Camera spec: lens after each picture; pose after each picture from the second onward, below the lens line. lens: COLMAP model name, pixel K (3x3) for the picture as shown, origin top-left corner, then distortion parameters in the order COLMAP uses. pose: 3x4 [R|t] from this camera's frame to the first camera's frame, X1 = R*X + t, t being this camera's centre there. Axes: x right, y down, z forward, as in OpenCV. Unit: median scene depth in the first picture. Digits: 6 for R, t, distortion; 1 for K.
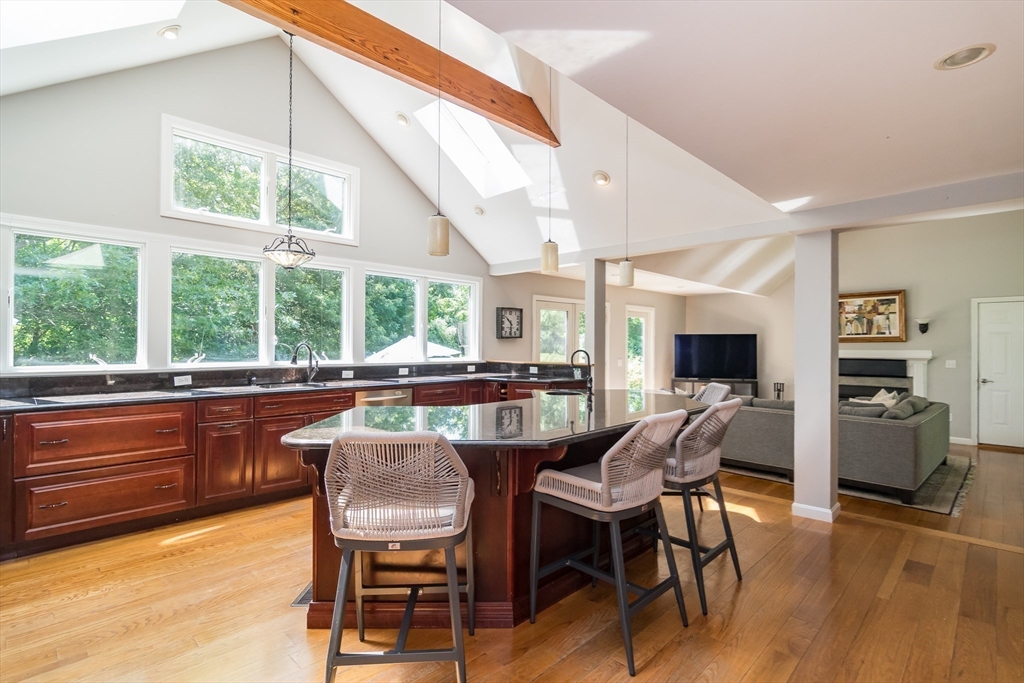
lens RADIAL K [[500.7, 0, 515.1], [0, 500.7, 339.4], [0, 0, 1]] dist [0.003423, 0.000714]
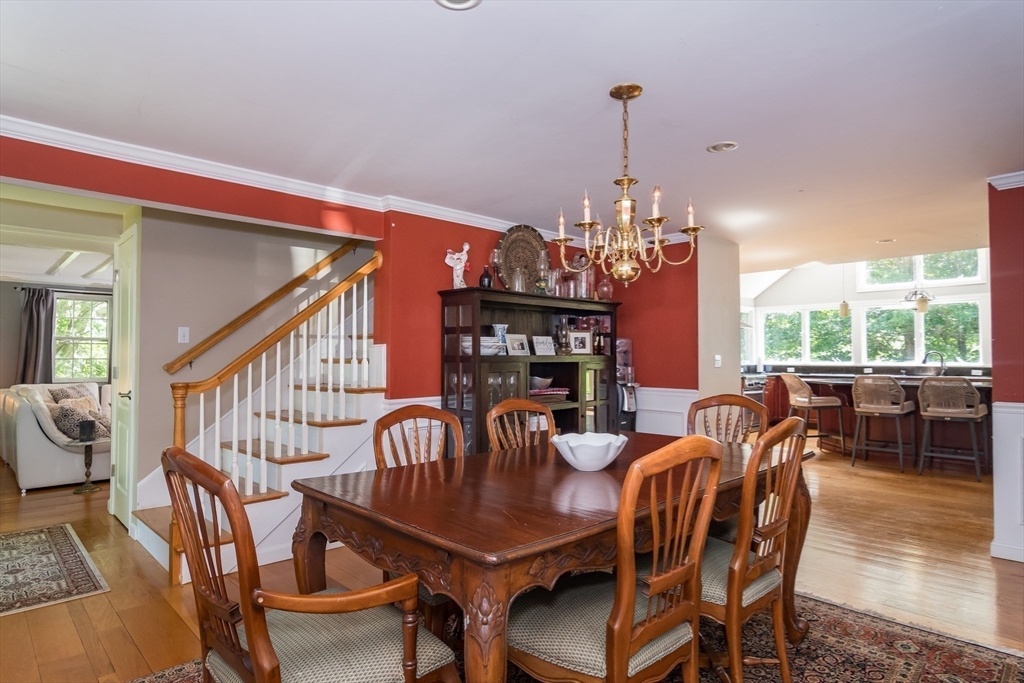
lens RADIAL K [[574.3, 0, 516.9], [0, 574.3, 345.0], [0, 0, 1]] dist [-0.007365, -0.000551]
pose [[-0.031288, -0.025994, -0.999172, 1.320066], [0.011223, 0.999590, -0.026357, 0.017087], [0.999447, -0.012038, -0.030983, -0.281874]]
